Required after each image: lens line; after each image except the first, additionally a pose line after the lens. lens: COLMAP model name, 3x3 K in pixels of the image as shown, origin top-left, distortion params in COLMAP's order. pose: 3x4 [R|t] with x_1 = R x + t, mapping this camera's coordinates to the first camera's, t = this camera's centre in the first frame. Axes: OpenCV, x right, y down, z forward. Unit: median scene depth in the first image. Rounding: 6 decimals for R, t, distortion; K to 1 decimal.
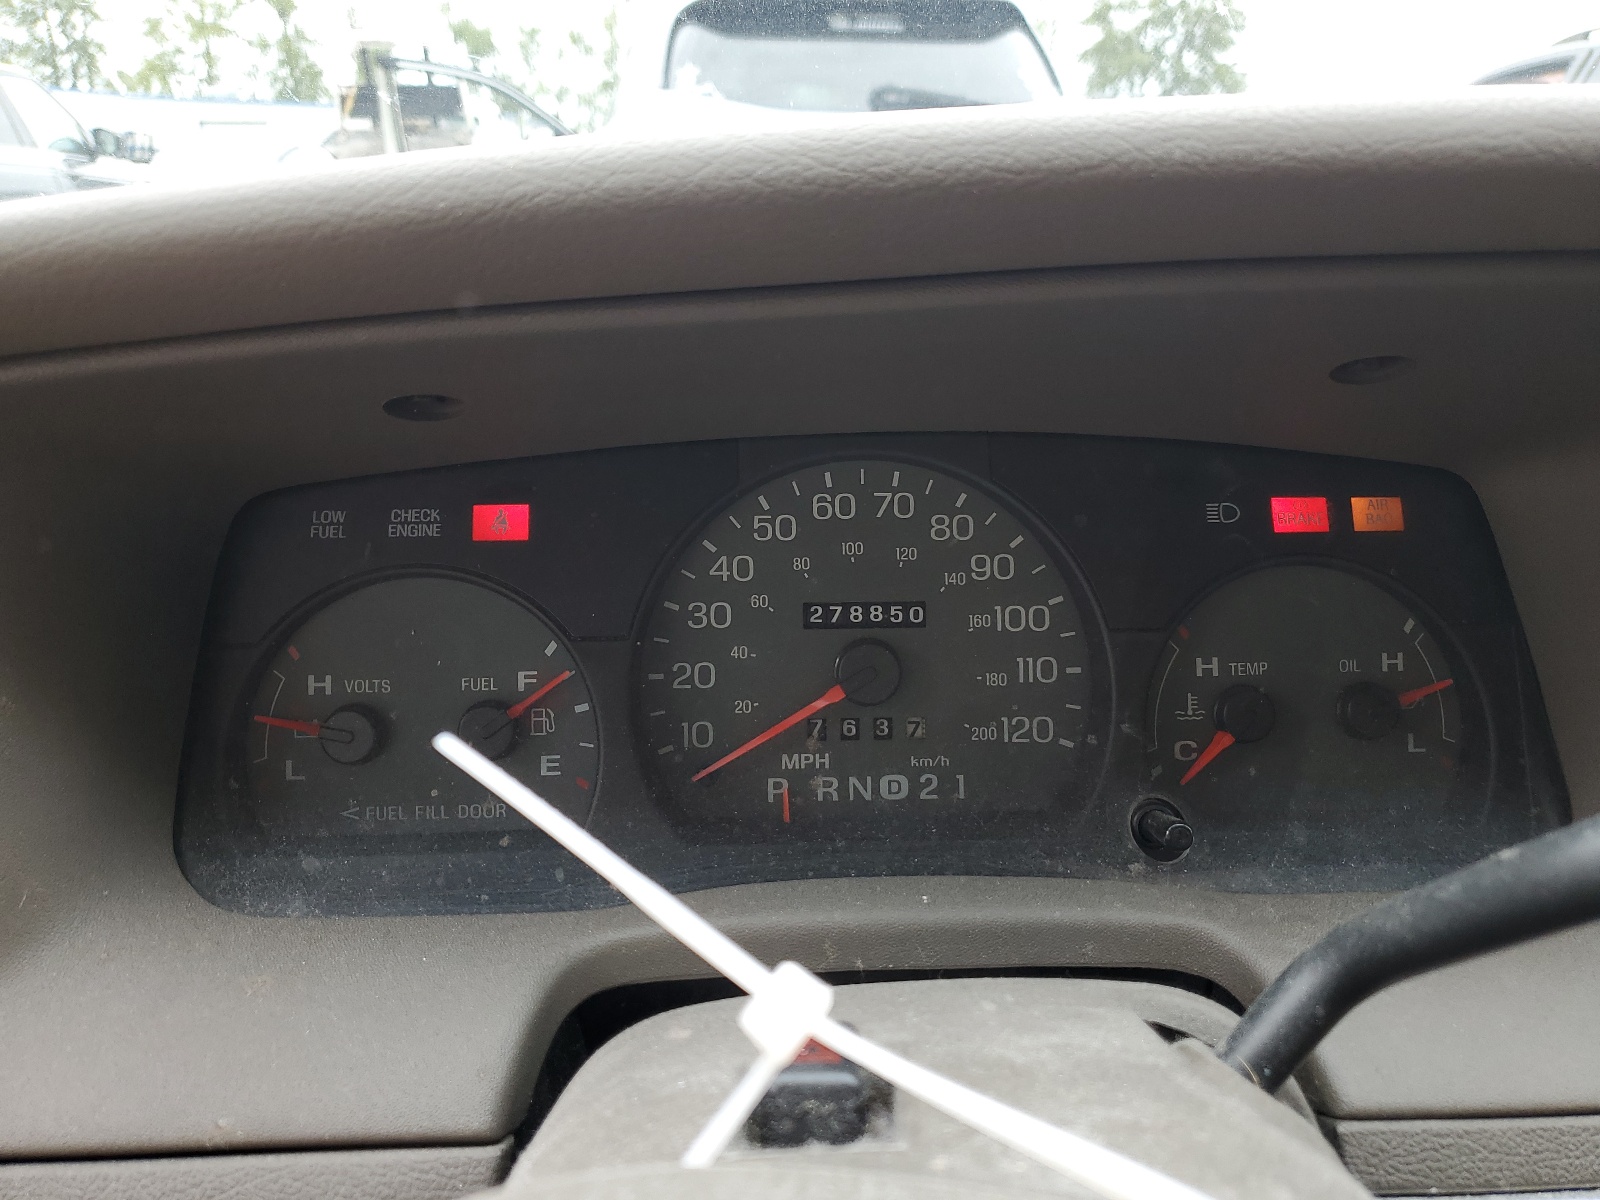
lens RADIAL K [[1224.3, 0, 796.9], [0, 1224.3, 600.8], [0, 0, 1]] dist [-0.002685, -0.000529]
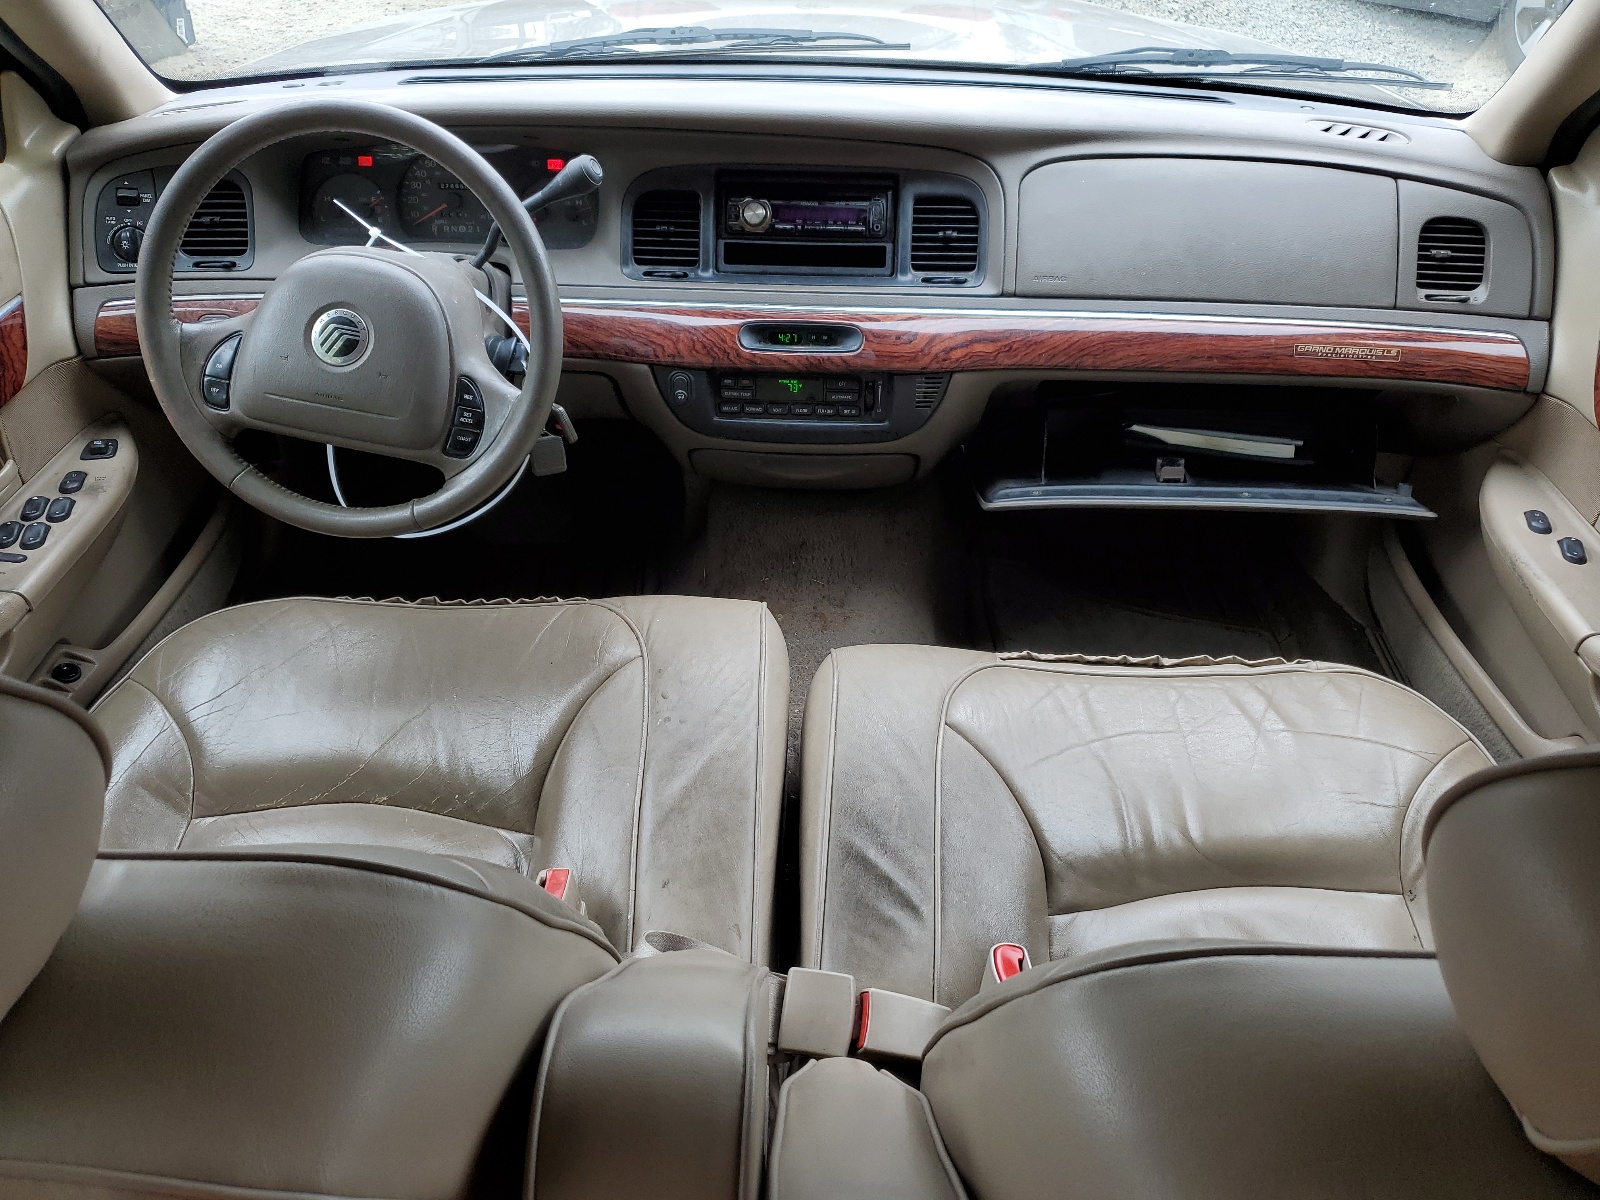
lens RADIAL K [[1224.3, 0, 802.6], [0, 1224.3, 597.7], [0, 0, 1]] dist [-0.002685, -0.000529]
pose [[0.997154, 0.051051, -0.055484, 1.599631], [-0.030414, 0.945718, 0.323563, -0.049949], [0.068991, -0.320955, 0.944578, -3.433645]]
